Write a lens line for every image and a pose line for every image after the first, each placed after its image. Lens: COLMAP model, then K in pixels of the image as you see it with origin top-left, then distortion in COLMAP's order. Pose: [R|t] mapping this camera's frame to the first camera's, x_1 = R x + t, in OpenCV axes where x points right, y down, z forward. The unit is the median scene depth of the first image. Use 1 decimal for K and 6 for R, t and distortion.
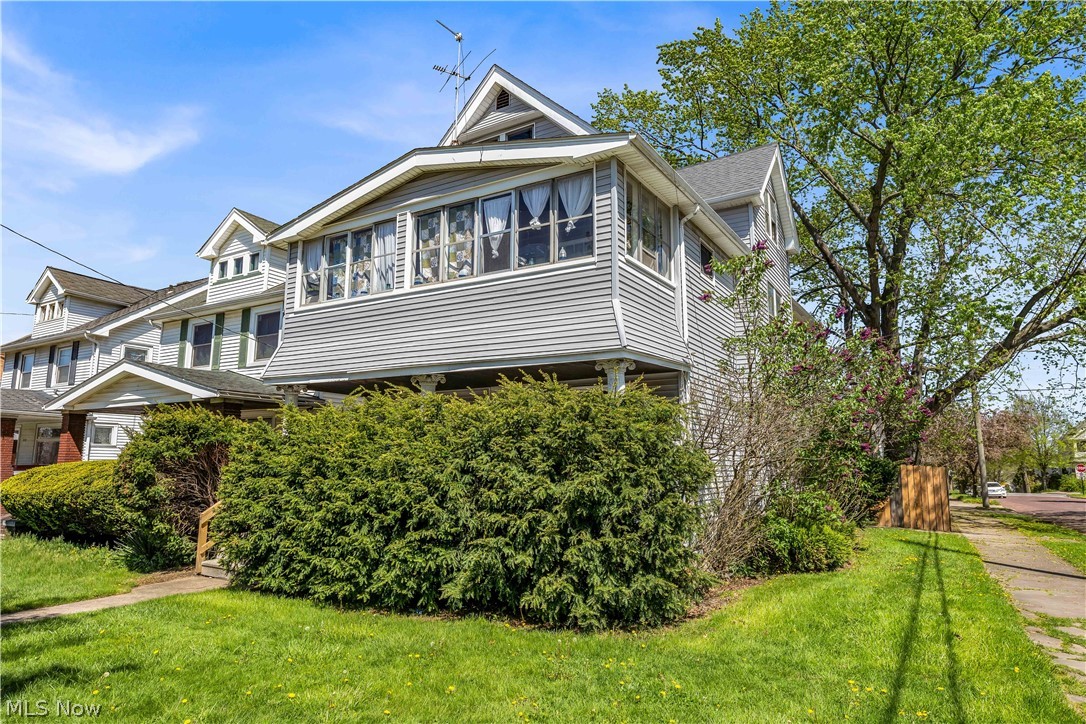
lens RADIAL K [[641.4, 0, 543.7], [0, 641.4, 362.0], [0, 0, 1]] dist [0.020610, -0.000350]
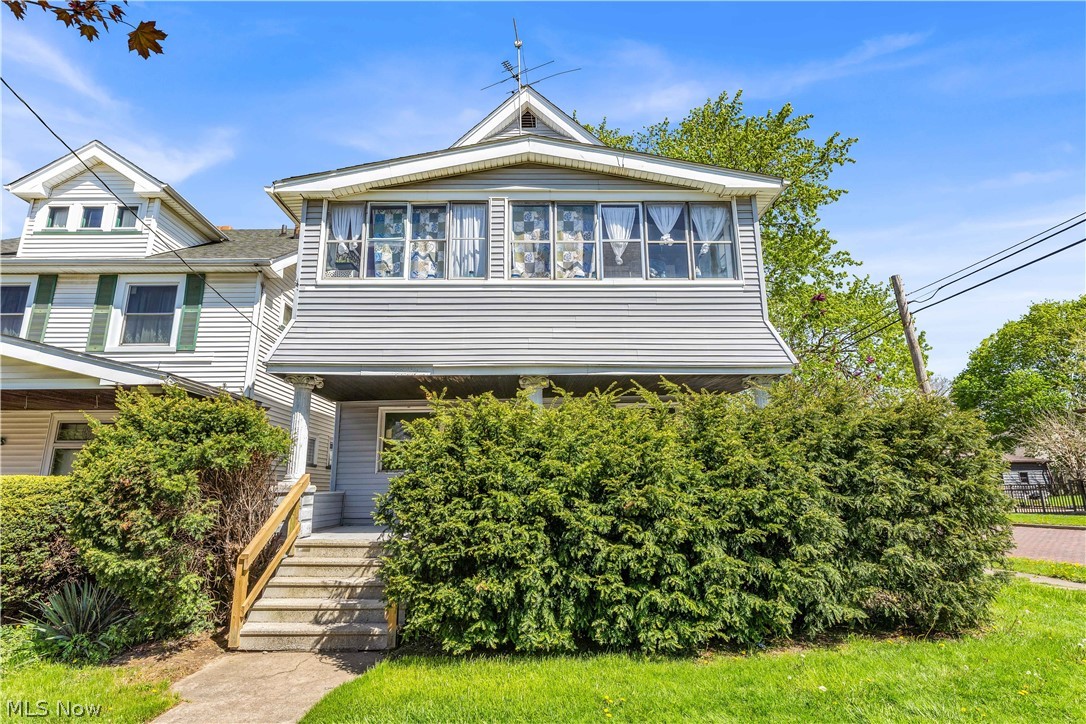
lens RADIAL K [[537.0, 0, 542.3], [0, 537.0, 359.7], [0, 0, 1]] dist [0.001927, 0.001279]
pose [[0.849485, 0.109555, 0.516114, -0.535049], [-0.066469, 0.992633, -0.101301, 0.067625], [-0.523410, 0.051748, 0.850508, 0.337587]]
